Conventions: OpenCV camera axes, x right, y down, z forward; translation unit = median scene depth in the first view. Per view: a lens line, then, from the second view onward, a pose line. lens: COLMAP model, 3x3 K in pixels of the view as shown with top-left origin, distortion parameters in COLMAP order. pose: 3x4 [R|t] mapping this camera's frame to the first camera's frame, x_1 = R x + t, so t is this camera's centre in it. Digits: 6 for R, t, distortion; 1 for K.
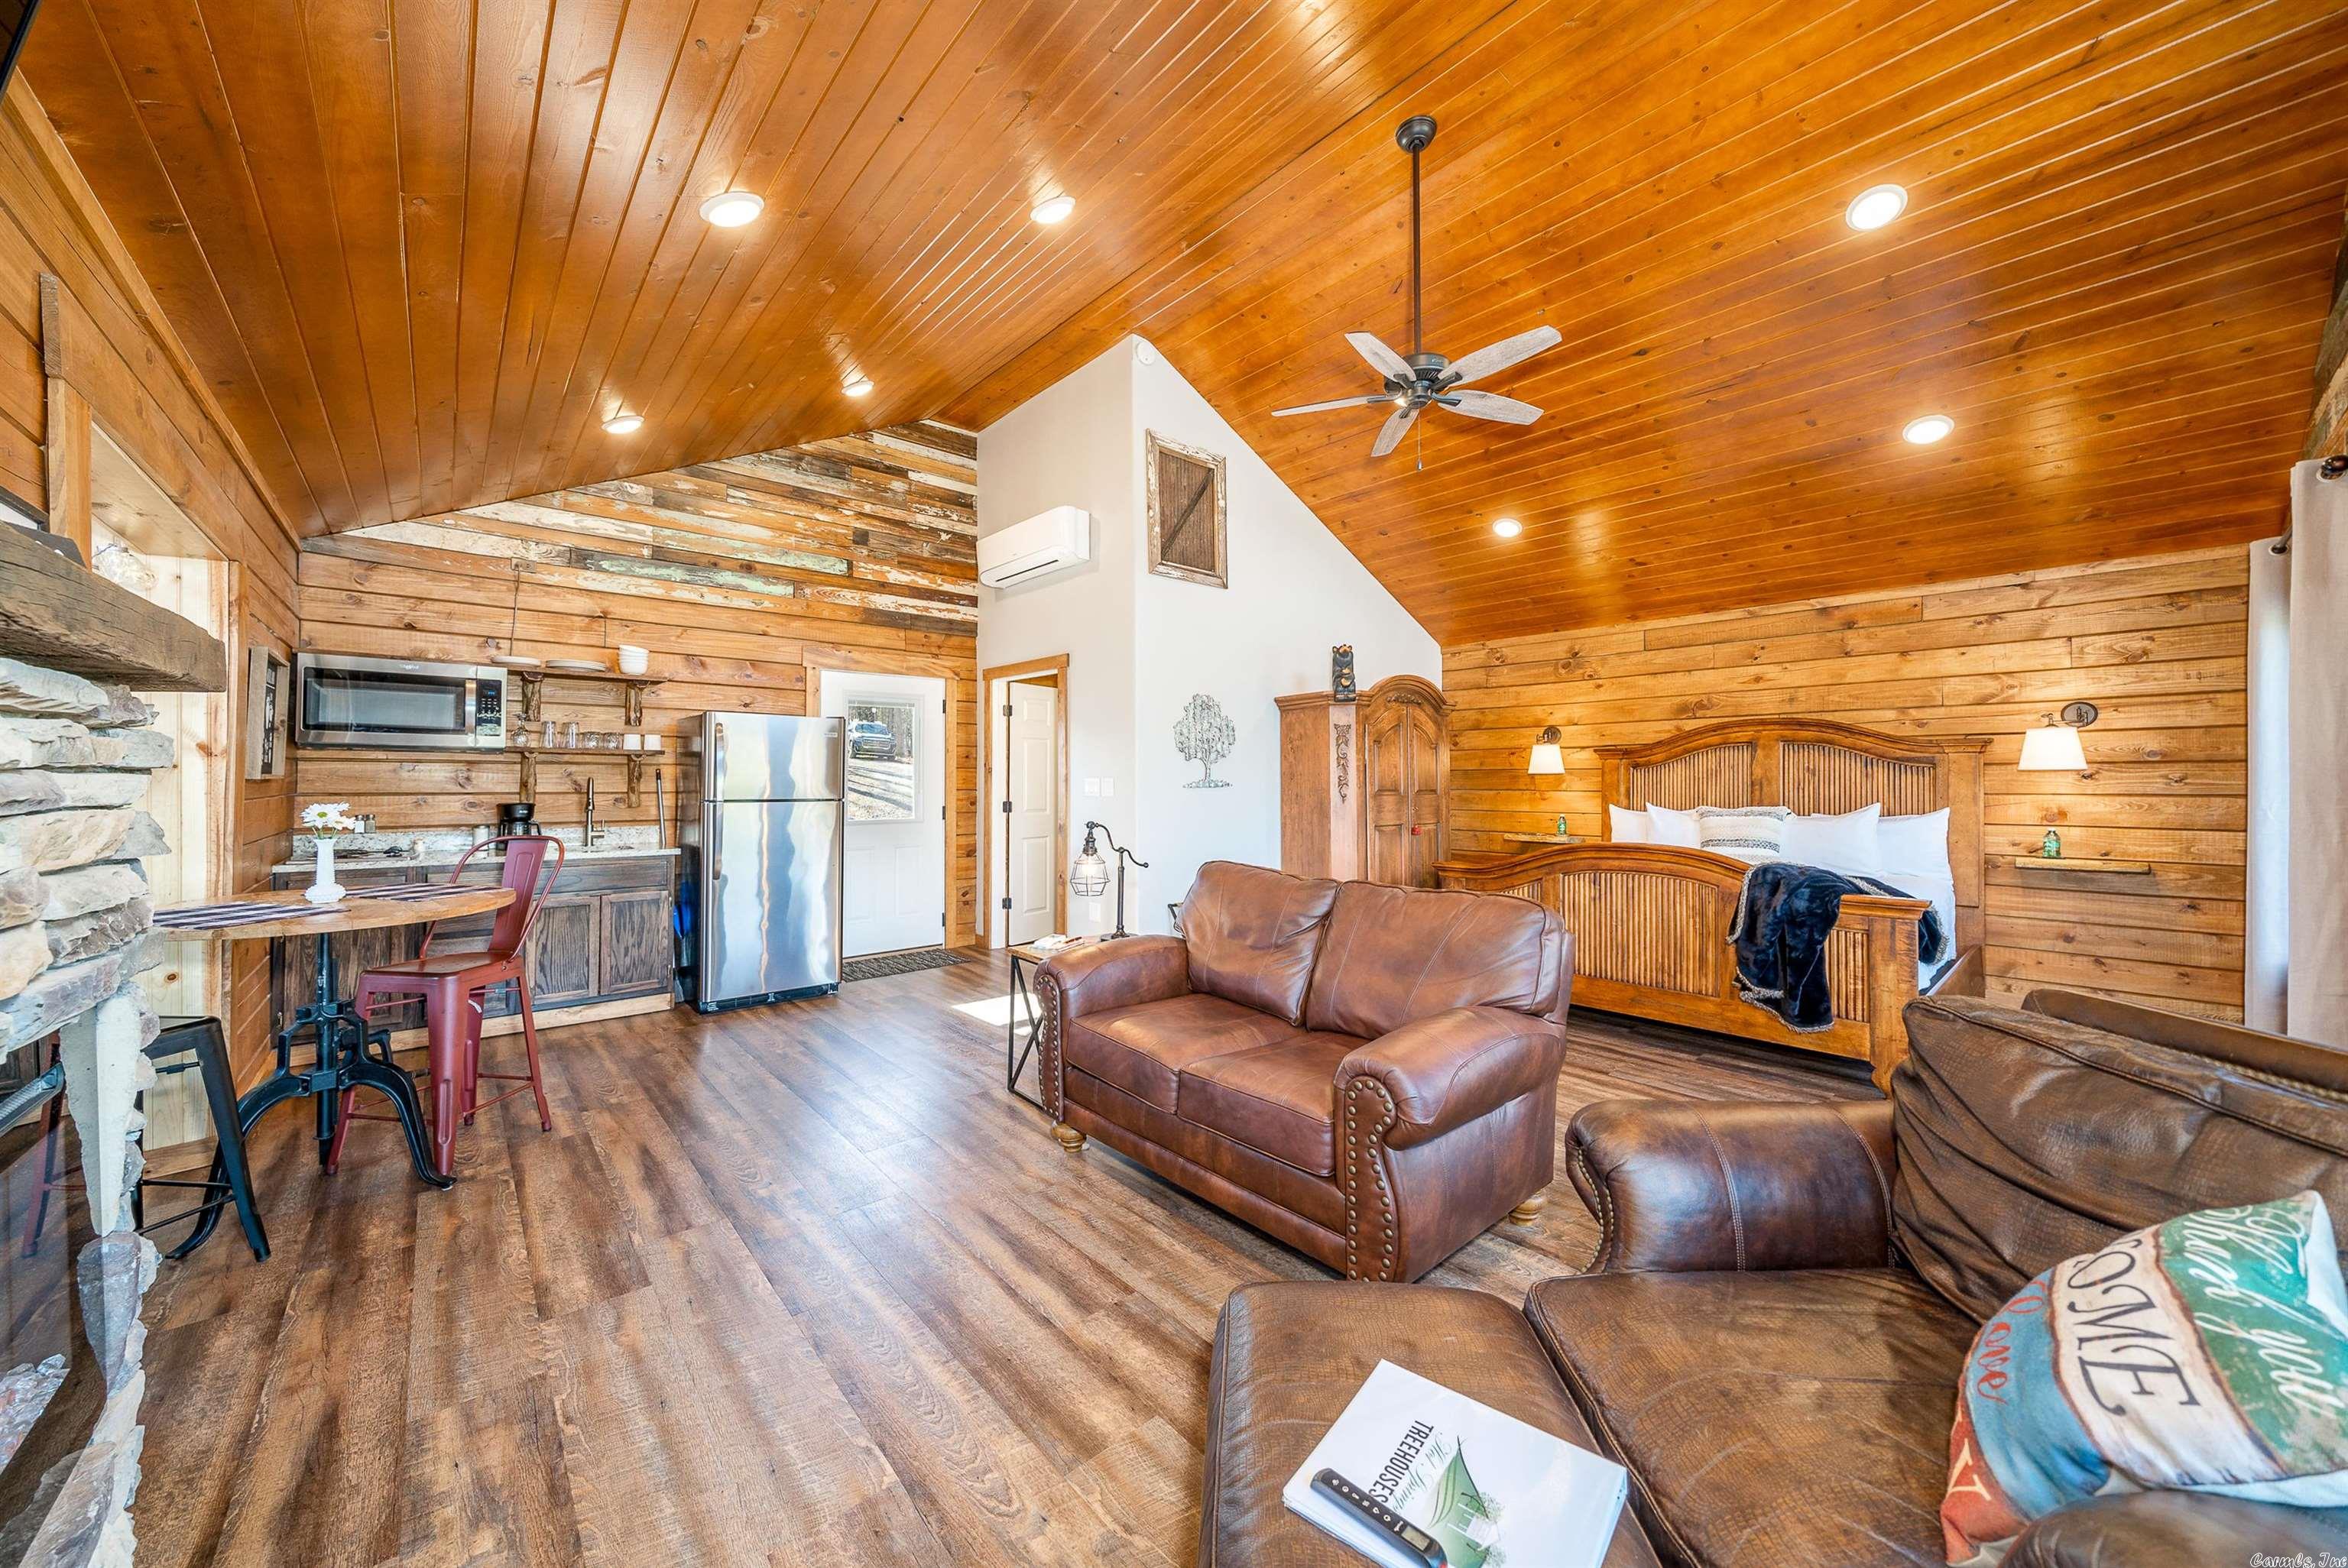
lens RADIAL K [[822.7, 0, 1168.4], [0, 822.7, 784.2], [0, 0, 1]] dist [-0.000523, -0.000210]
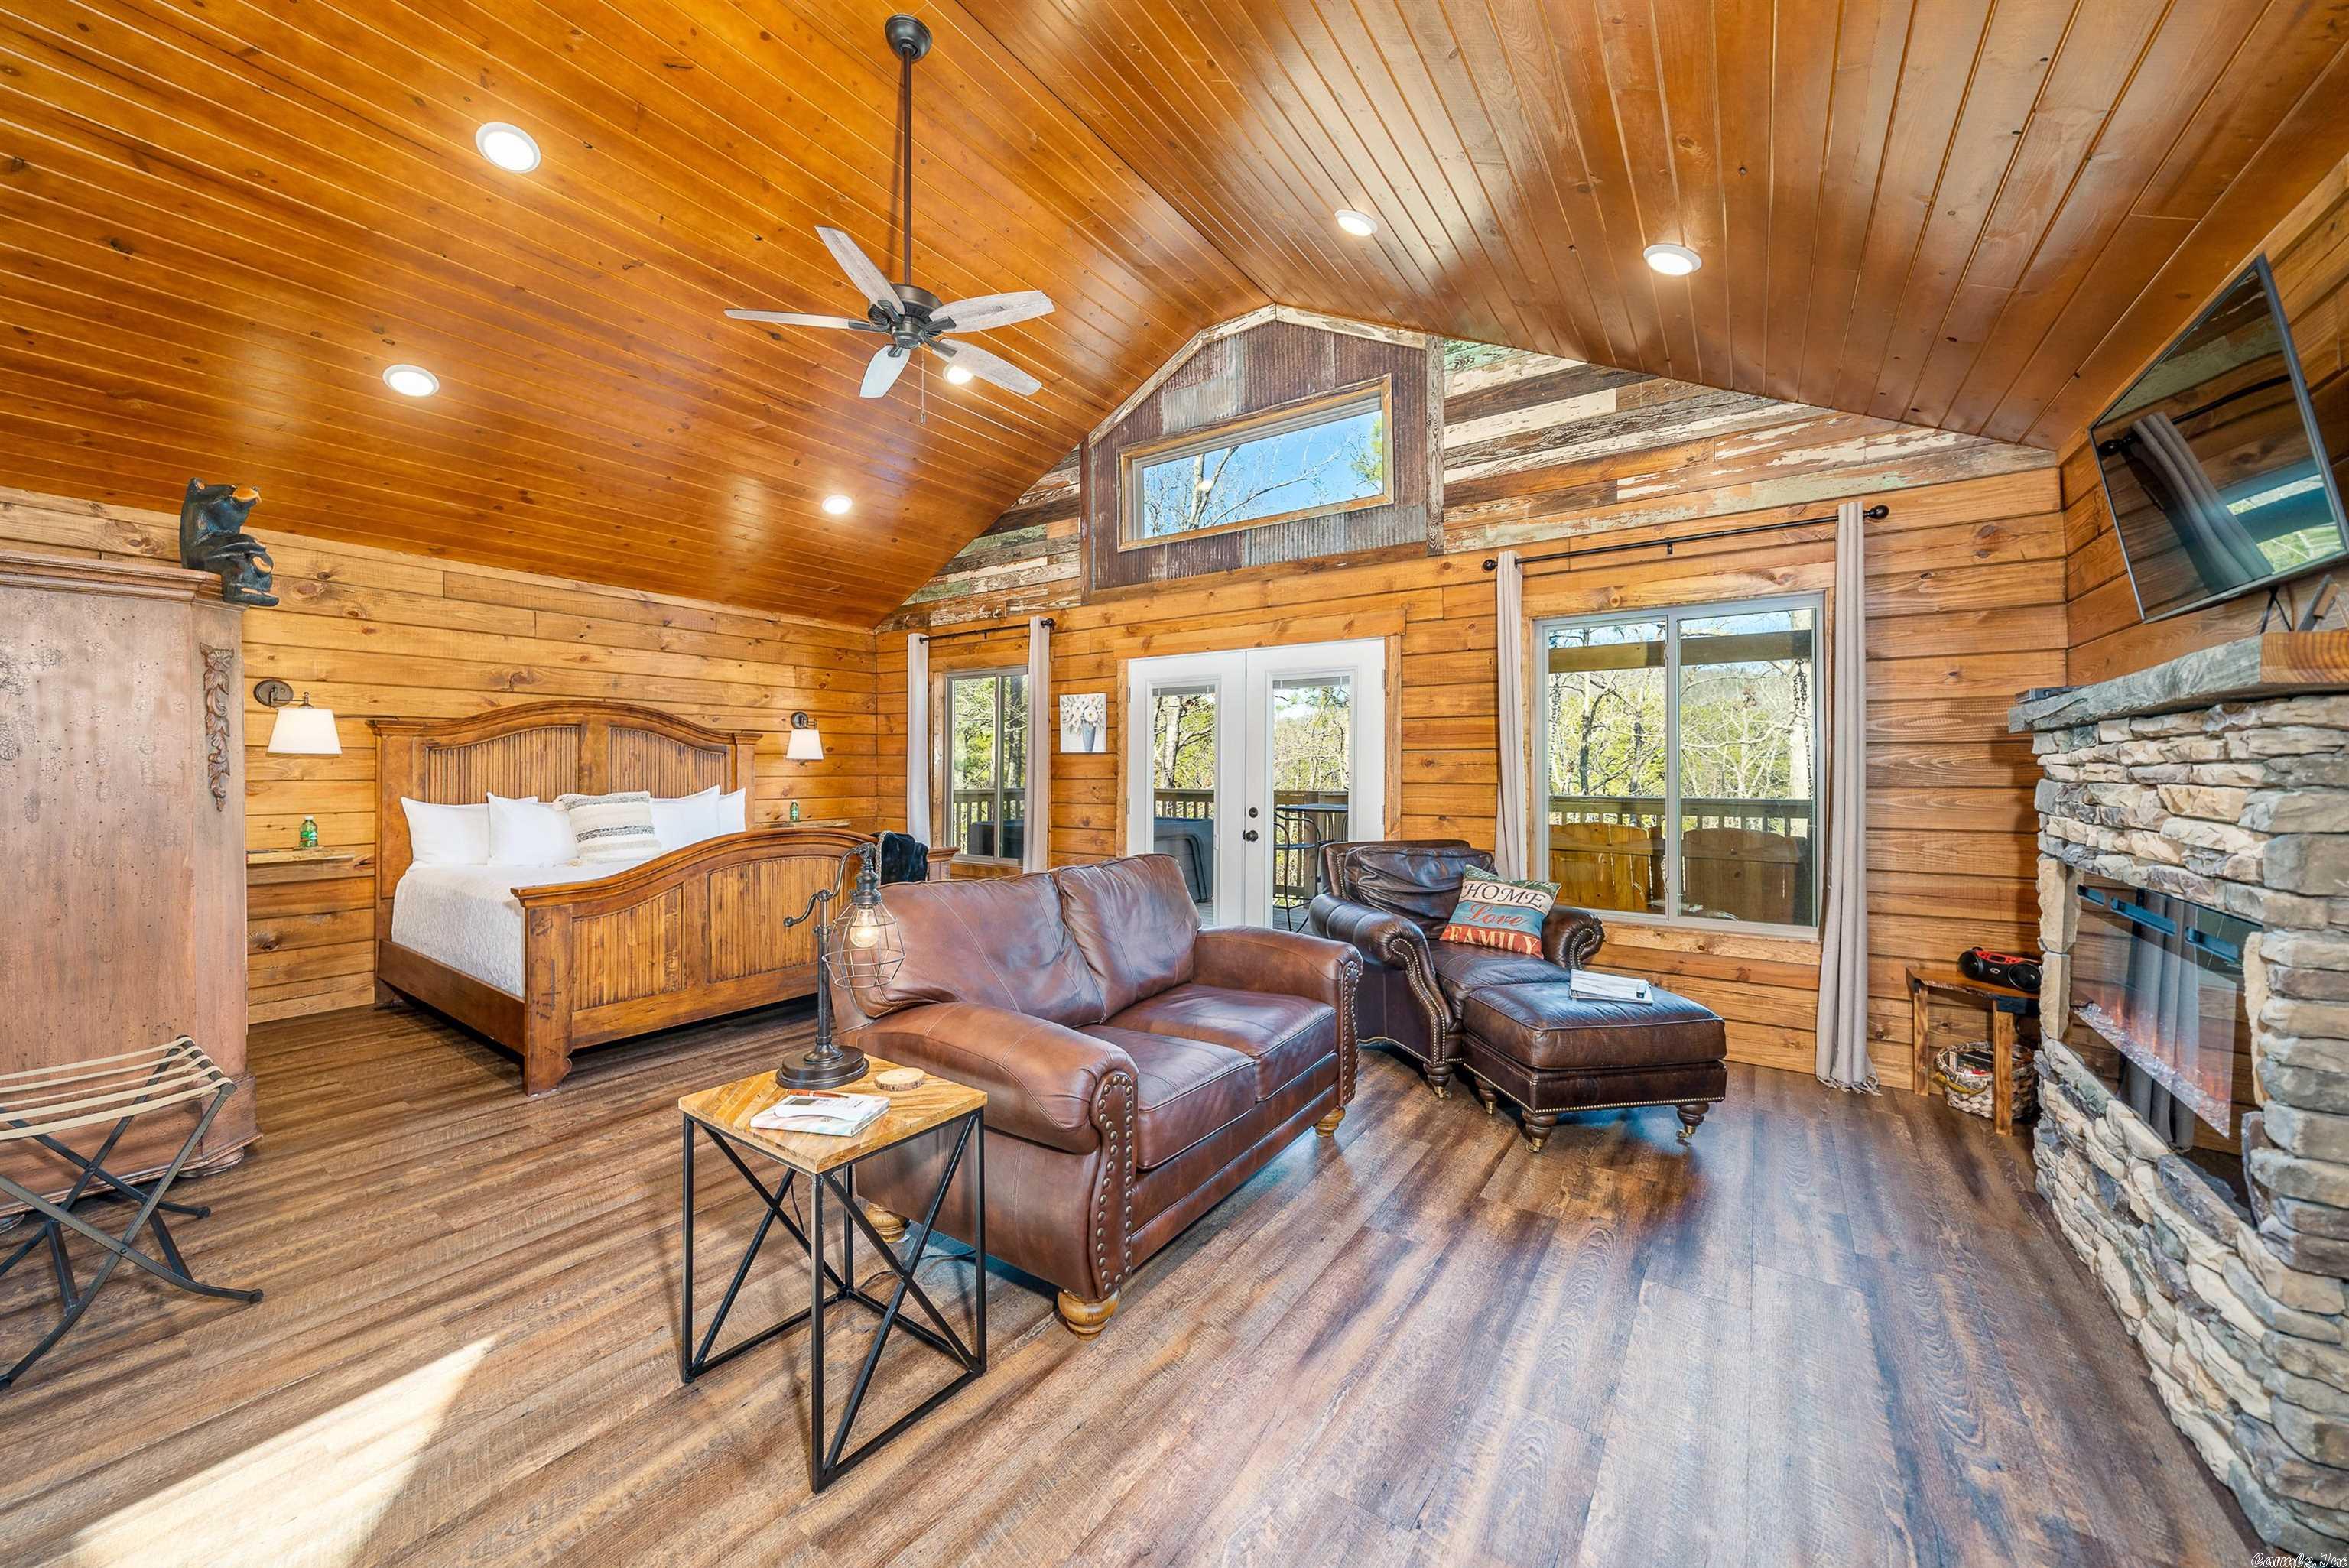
lens RADIAL K [[851.9, 0, 1192.6], [0, 851.9, 765.8], [0, 0, 1]] dist [-0.001545, 0.000033]
pose [[-0.255941, 0.000980, 0.966692, -0.453872], [0.001690, 0.999998, -0.000566, -0.002666], [-0.966691, 0.001489, -0.255943, 0.628513]]
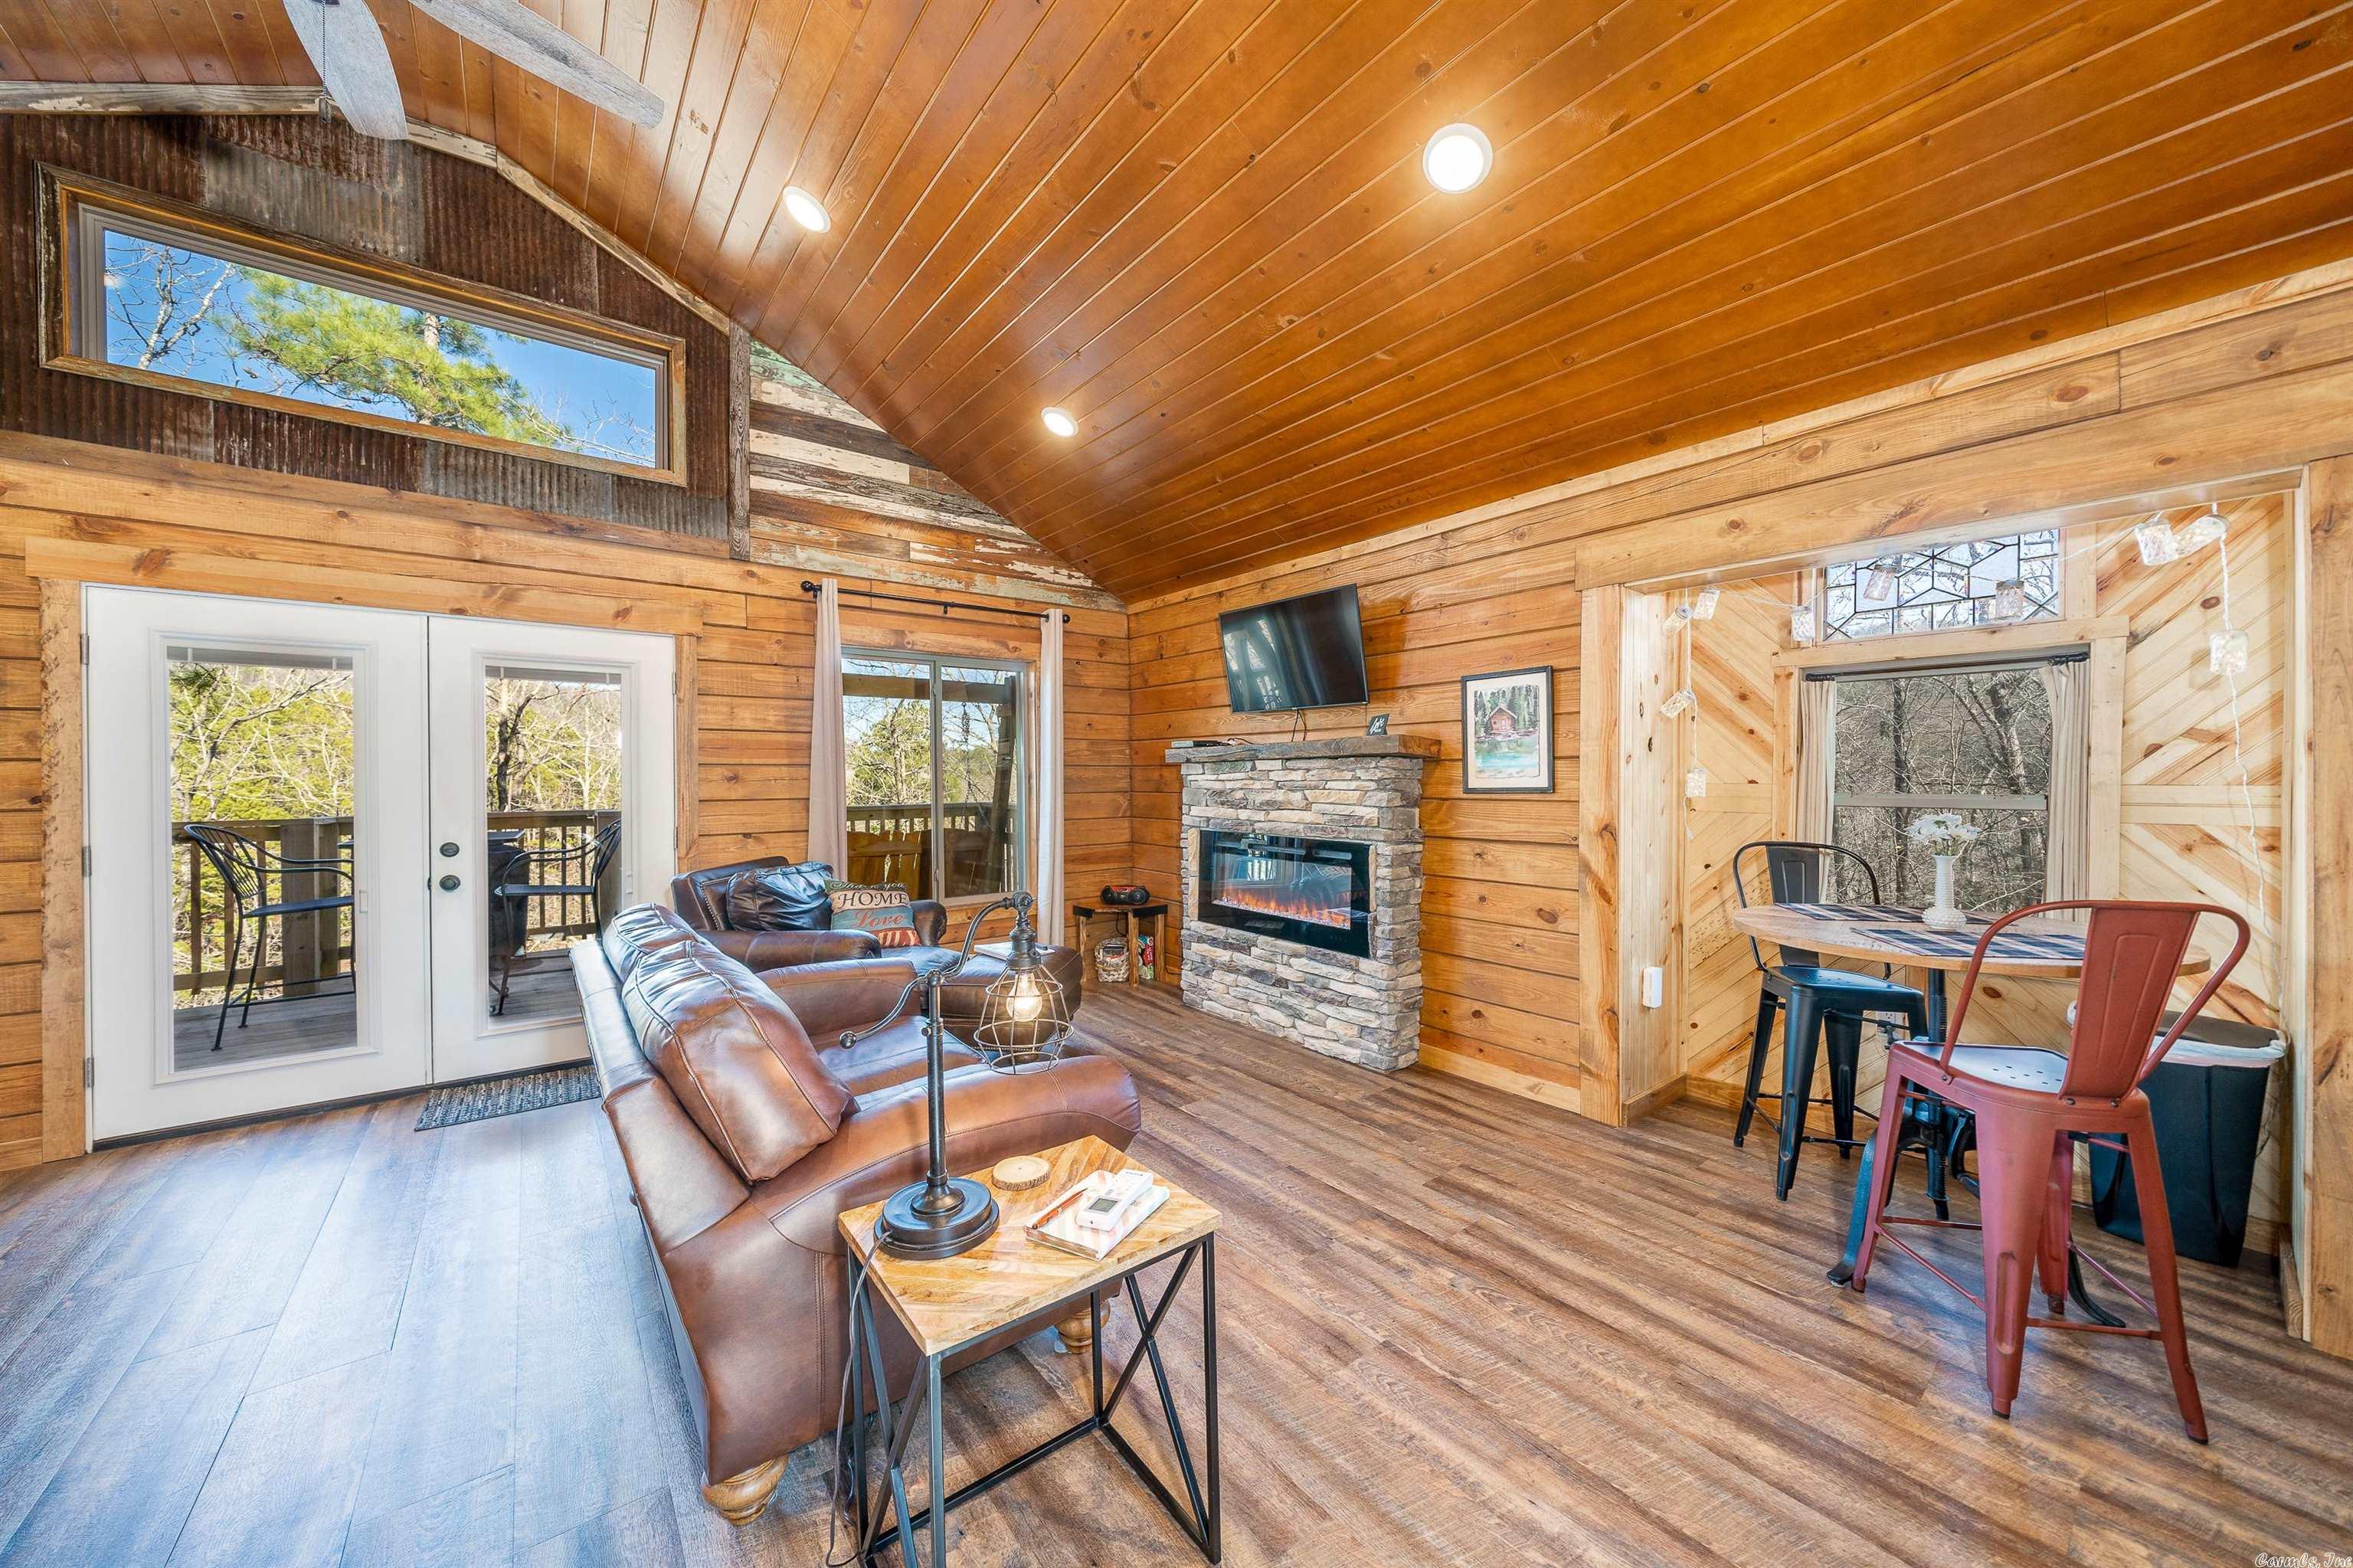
lens RADIAL K [[824.6, 0, 1170.9], [0, 824.6, 784.2], [0, 0, 1]] dist [-0.000523, -0.000210]
pose [[-0.998161, 0.000475, 0.060617, -0.133486], [0.001334, 0.999899, 0.014122, -0.010990], [-0.060604, 0.014177, -0.998061, 0.950410]]
